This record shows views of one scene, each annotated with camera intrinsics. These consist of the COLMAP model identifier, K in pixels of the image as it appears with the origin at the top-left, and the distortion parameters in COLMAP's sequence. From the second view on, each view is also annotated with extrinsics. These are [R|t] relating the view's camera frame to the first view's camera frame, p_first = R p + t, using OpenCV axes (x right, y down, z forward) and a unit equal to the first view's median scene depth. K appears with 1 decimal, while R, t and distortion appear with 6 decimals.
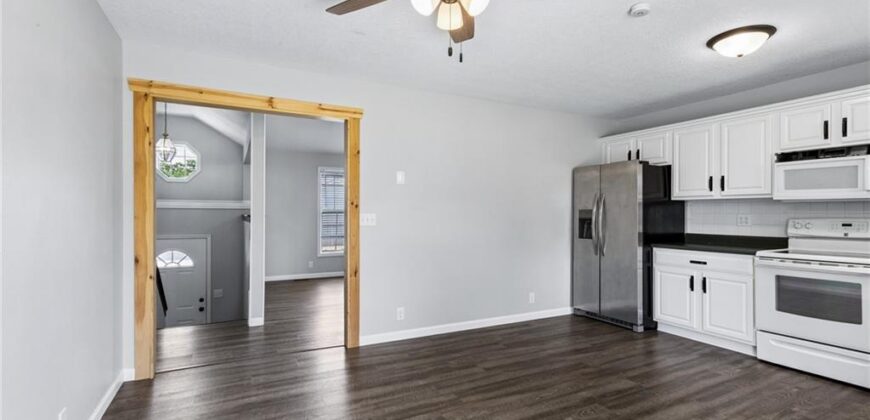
lens RADIAL K [[386.3, 0, 429.3], [0, 386.3, 213.9], [0, 0, 1]] dist [0.017266, -0.000138]
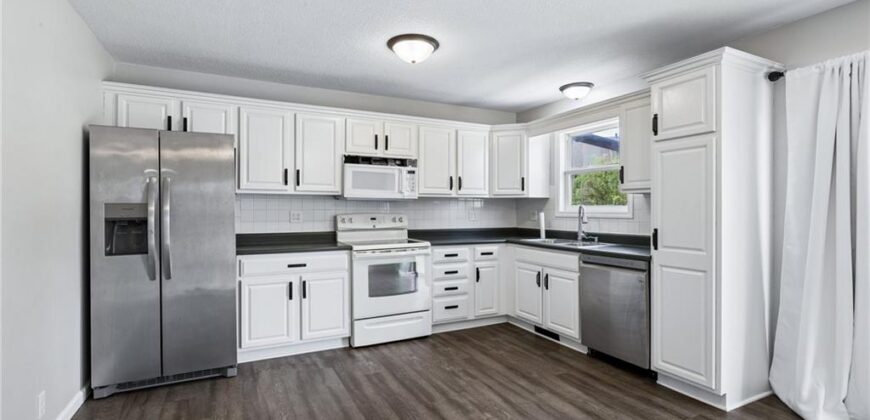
lens RADIAL K [[412.2, 0, 430.4], [0, 412.2, 210.3], [0, 0, 1]] dist [-0.001143, -0.001205]
pose [[0.011425, -0.005015, 0.999922, -0.259160], [-0.000269, 0.999987, 0.005019, -0.005780], [-0.999935, -0.000327, 0.011423, 0.746842]]
